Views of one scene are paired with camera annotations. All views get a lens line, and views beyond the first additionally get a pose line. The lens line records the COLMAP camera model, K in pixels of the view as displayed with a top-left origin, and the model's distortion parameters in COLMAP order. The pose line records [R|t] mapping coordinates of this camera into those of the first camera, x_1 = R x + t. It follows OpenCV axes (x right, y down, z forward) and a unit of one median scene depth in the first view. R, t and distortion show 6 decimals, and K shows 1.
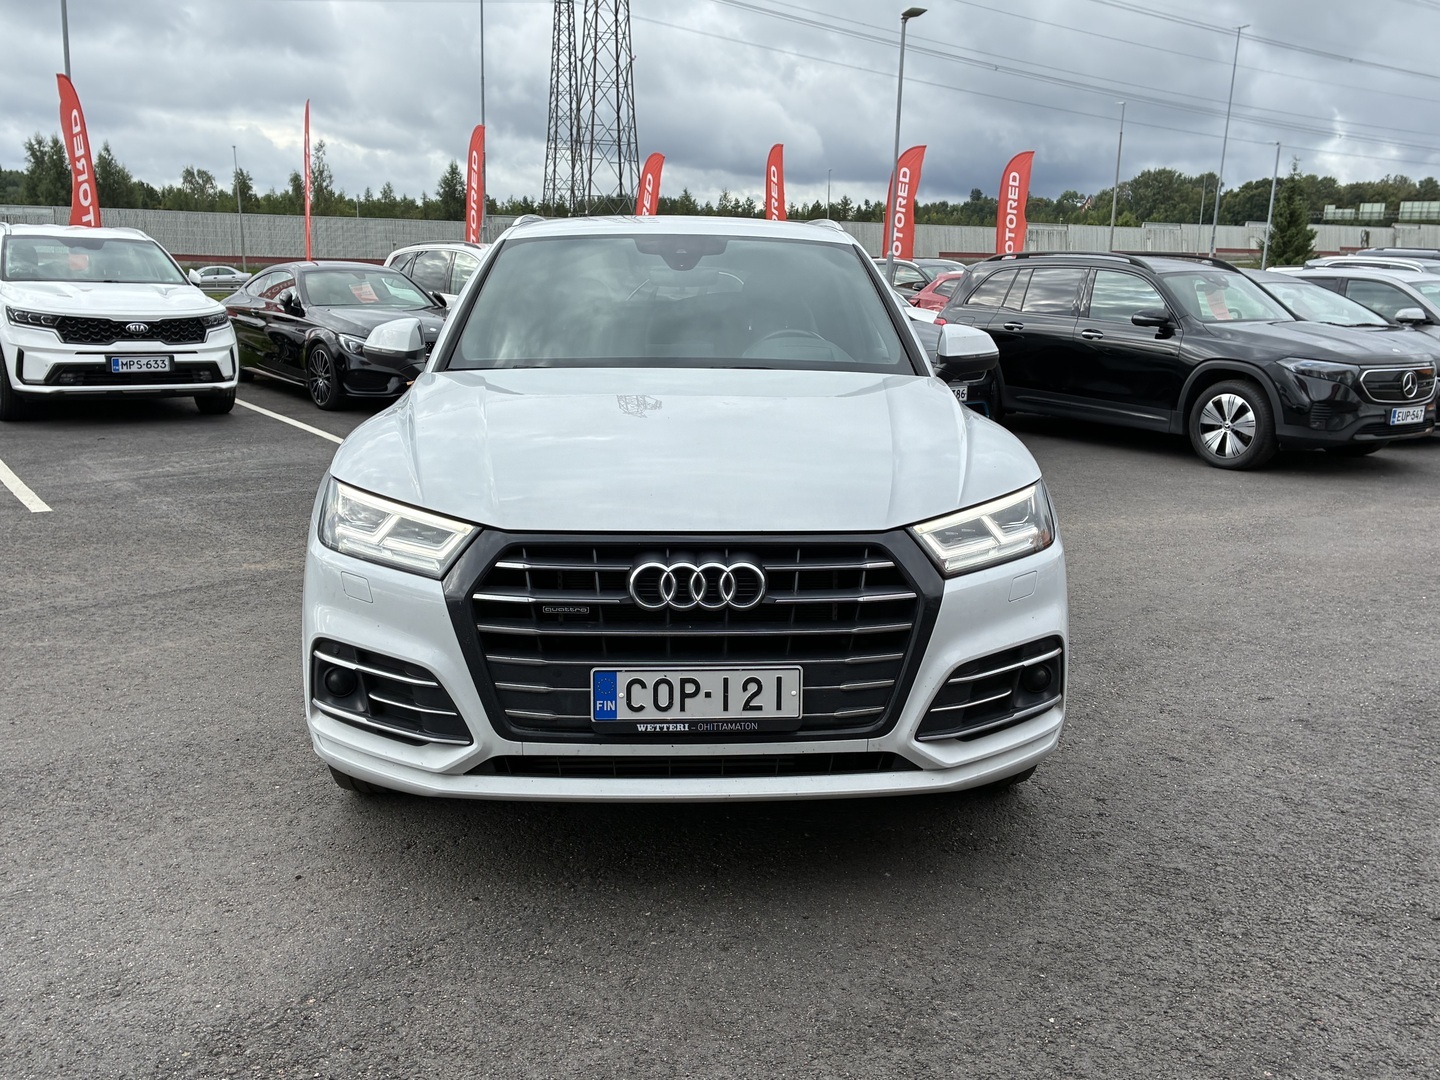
lens RADIAL K [[1291.8, 0, 721.7], [0, 1291.8, 490.0], [0, 0, 1]] dist [0.100479, -0.170004]
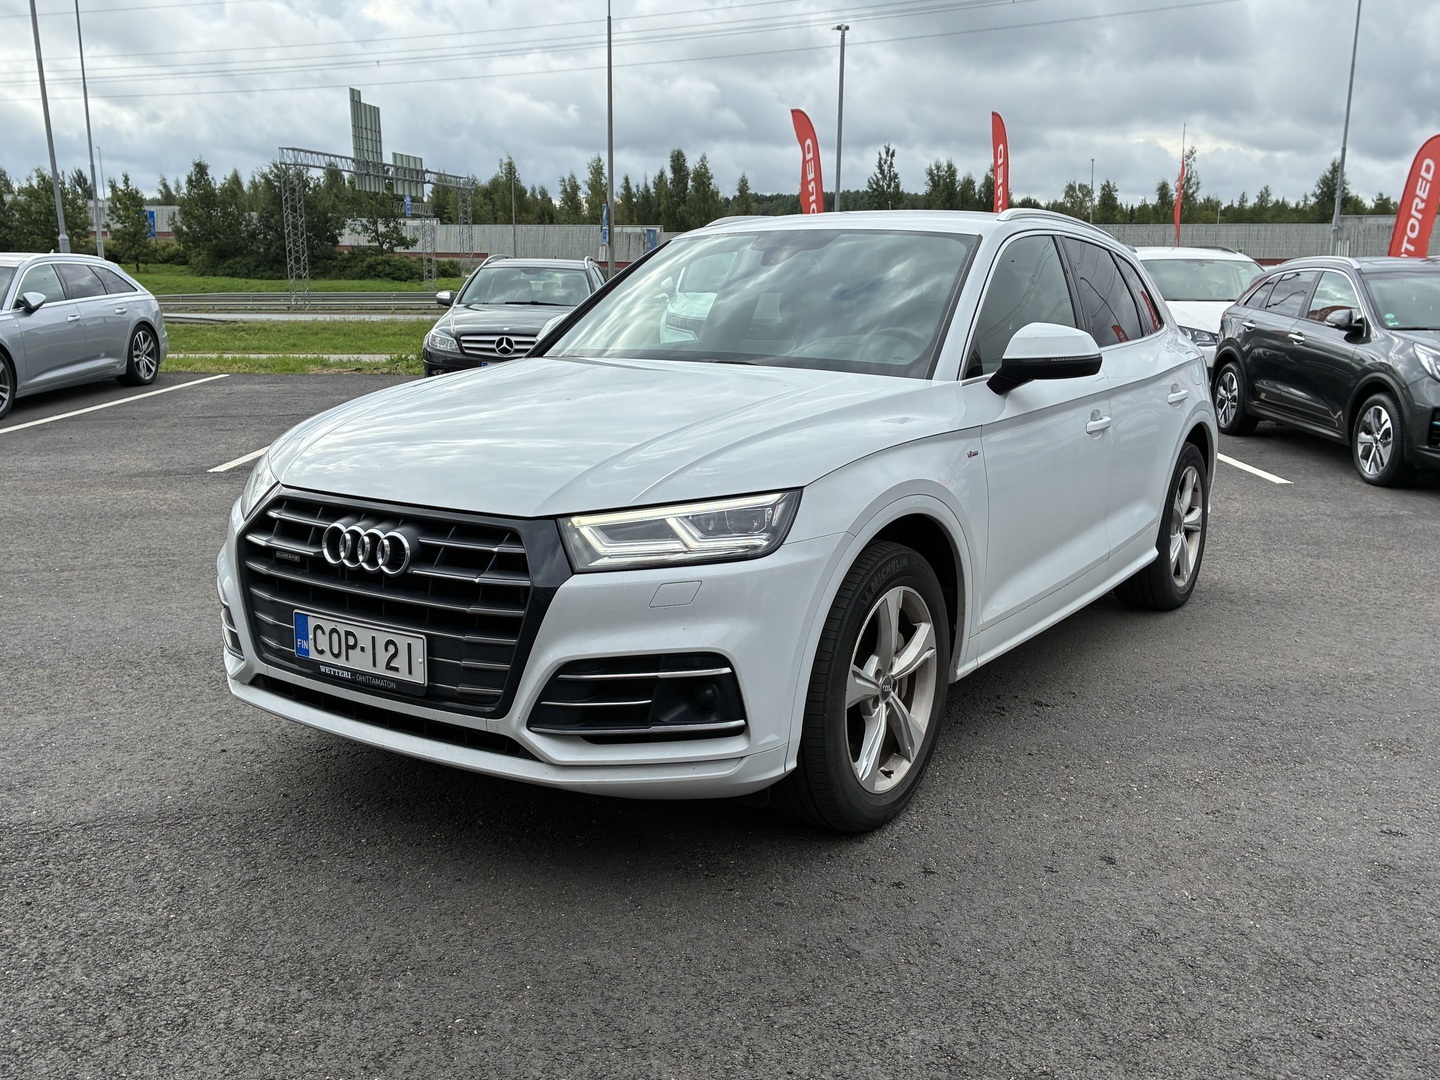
lens RADIAL K [[1291.8, 0, 721.7], [0, 1291.8, 490.0], [0, 0, 1]] dist [0.100479, -0.170004]
pose [[0.805879, 0.084999, -0.585947, 0.861157], [-0.088026, 0.995843, 0.023393, -0.027806], [0.585500, 0.032727, 0.810012, 0.281267]]
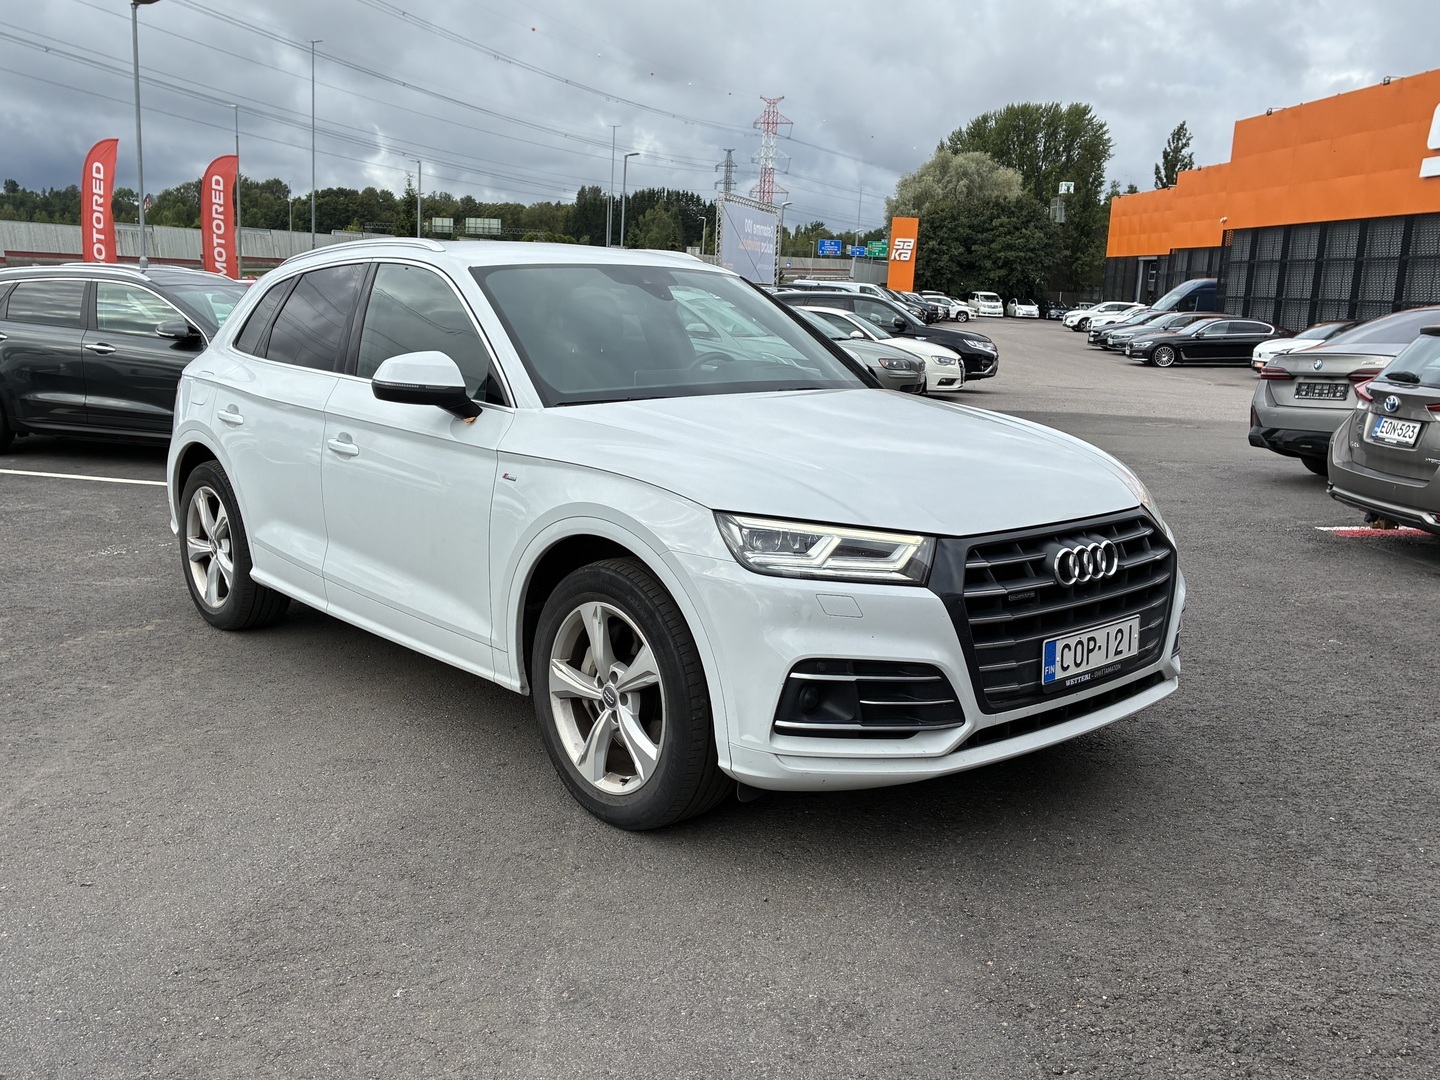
lens RADIAL K [[1311.4, 0, 718.5], [0, 1311.4, 482.6], [0, 0, 1]] dist [0.039911, -0.014090]
pose [[0.783672, -0.086691, 0.615095, -1.069760], [0.093395, 0.995401, 0.021299, -0.063539], [-0.614113, 0.040755, 0.788165, 0.209667]]
